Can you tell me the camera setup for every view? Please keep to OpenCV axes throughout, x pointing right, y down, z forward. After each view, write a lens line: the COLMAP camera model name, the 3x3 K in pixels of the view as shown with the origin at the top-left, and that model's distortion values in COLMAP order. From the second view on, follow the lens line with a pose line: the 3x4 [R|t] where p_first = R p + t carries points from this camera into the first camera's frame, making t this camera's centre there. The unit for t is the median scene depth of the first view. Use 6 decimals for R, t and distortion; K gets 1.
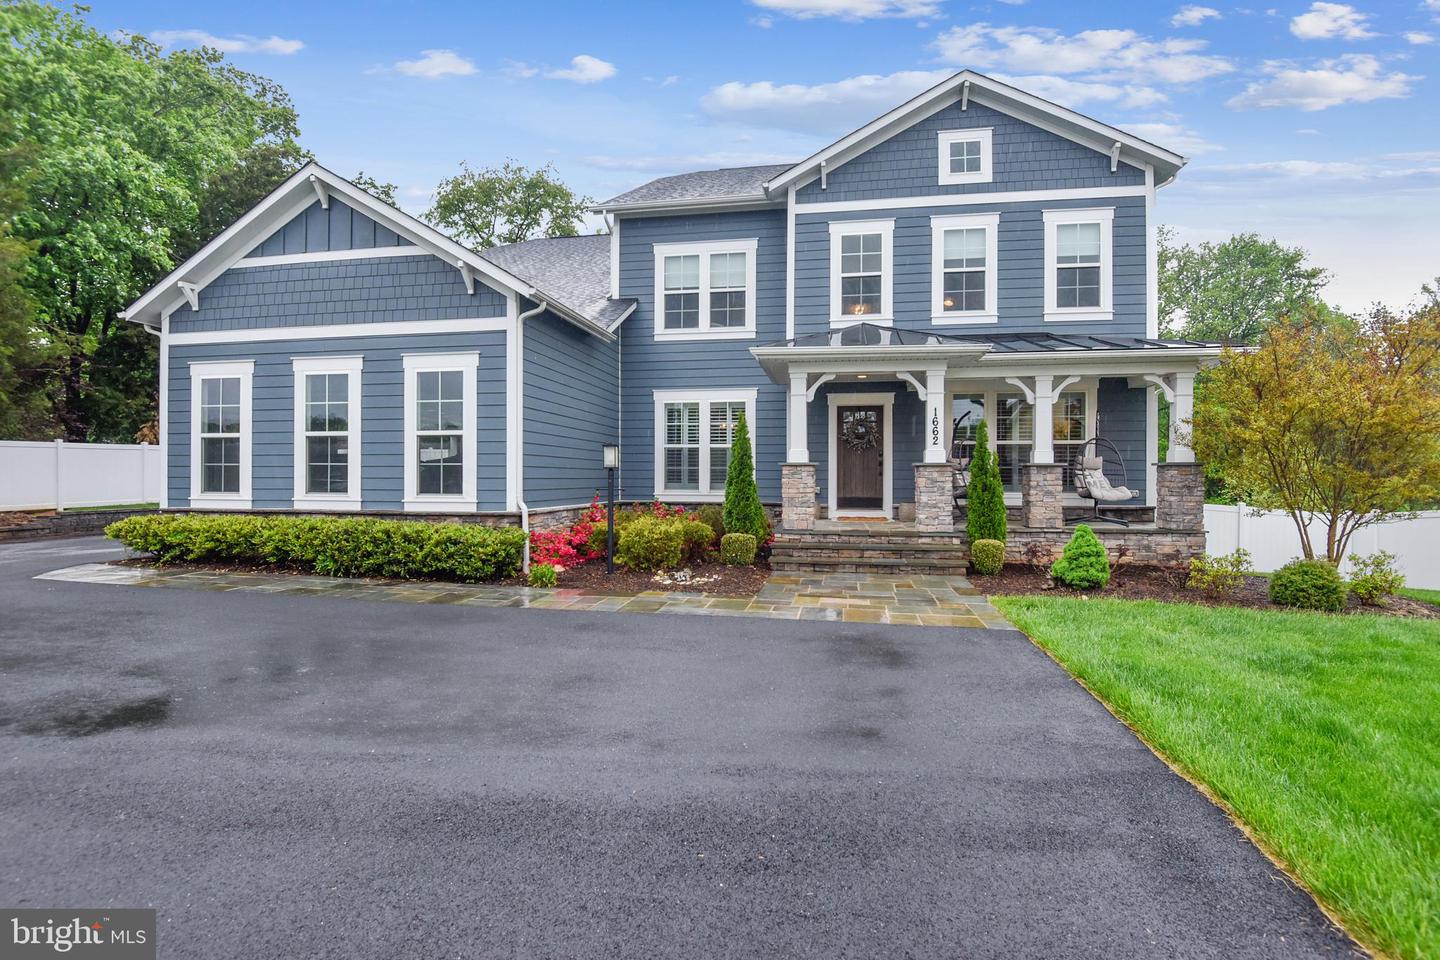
lens RADIAL K [[689.4, 0, 716.3], [0, 689.4, 457.6], [0, 0, 1]] dist [-0.012465, -0.021697]
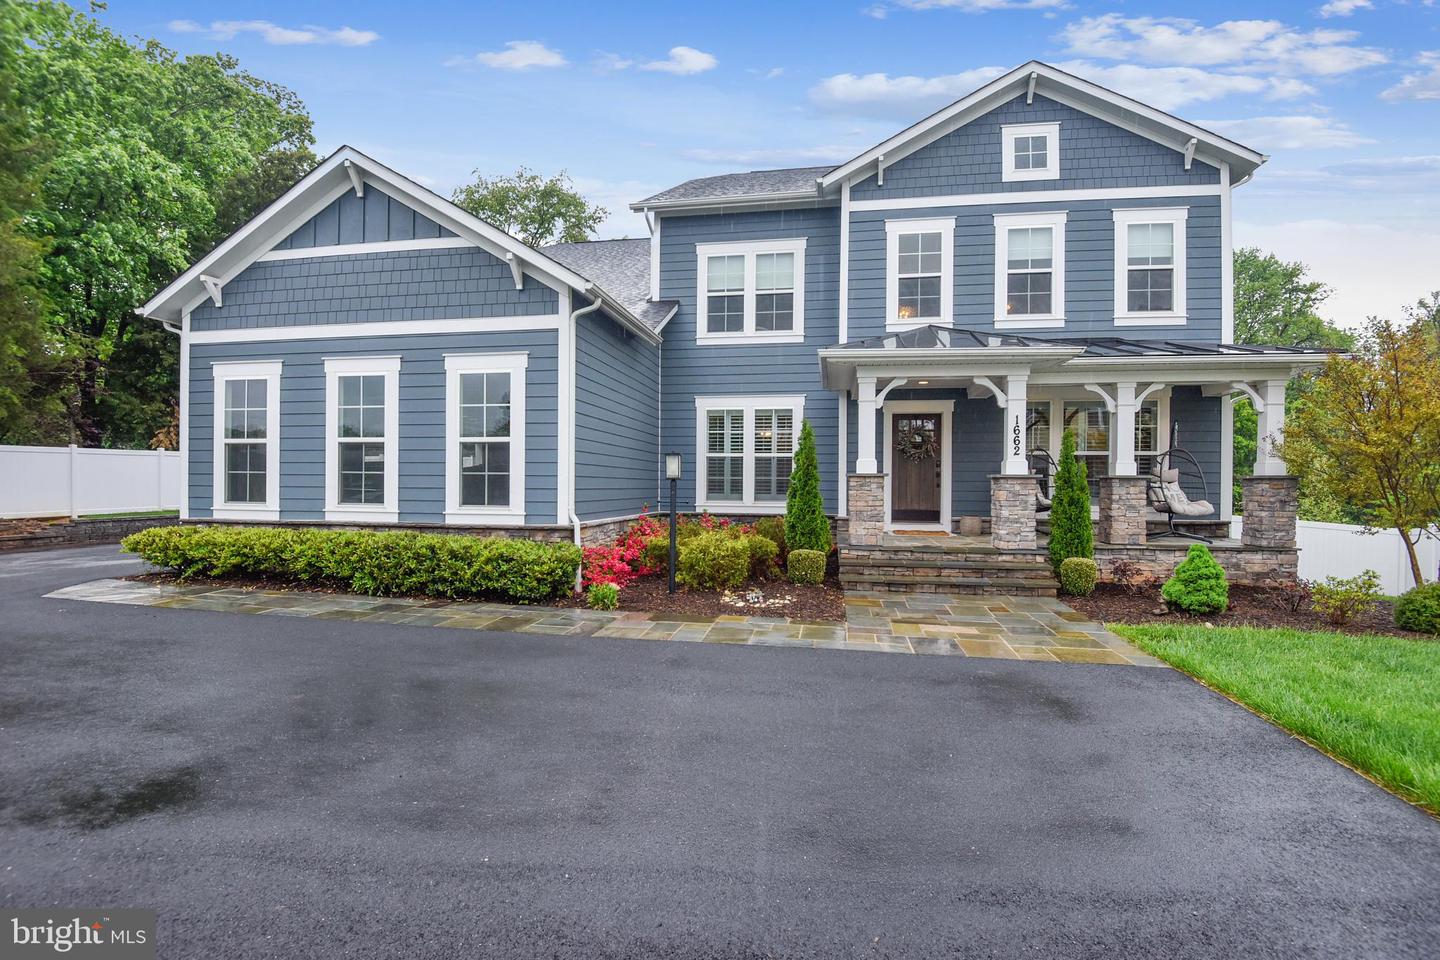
lens RADIAL K [[672.1, 0, 717.8], [0, 672.1, 469.8], [0, 0, 1]] dist [-0.014578, -0.019717]
pose [[0.999984, 0.005303, 0.002055, -0.077512], [-0.005316, 0.999967, 0.006164, -0.002088], [-0.002022, -0.006175, 0.999979, 0.083052]]
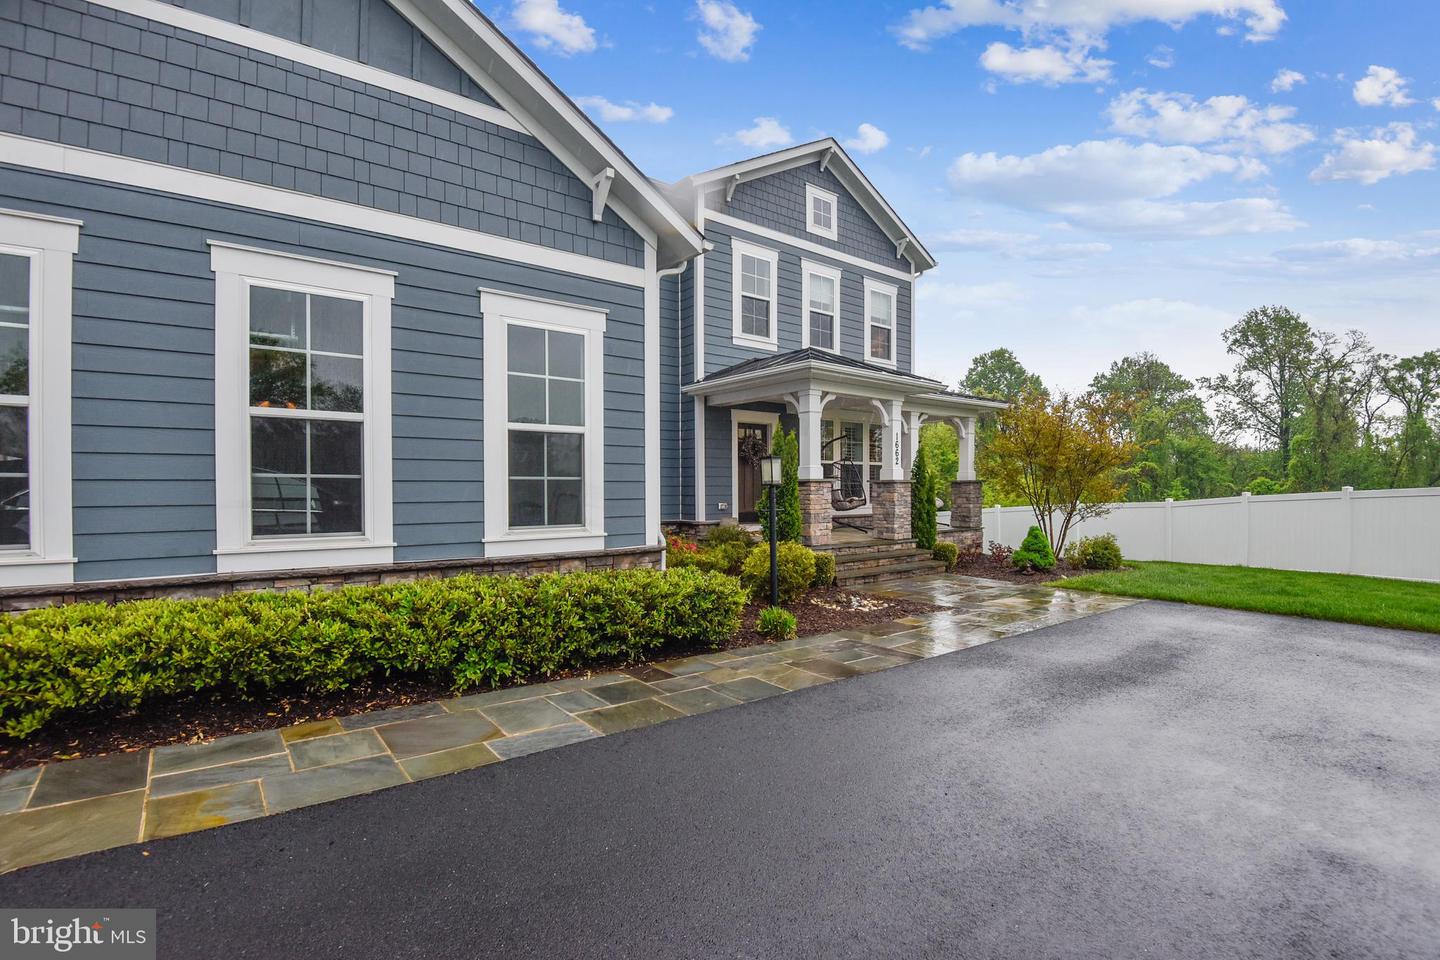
lens RADIAL K [[669.2, 0, 713.6], [0, 669.2, 482.8], [0, 0, 1]] dist [-0.012513, -0.020459]
pose [[0.671511, 0.001931, 0.740992, -0.649365], [-0.015024, 0.999827, 0.011010, 0.004002], [-0.740842, -0.018526, 0.671424, 0.414129]]
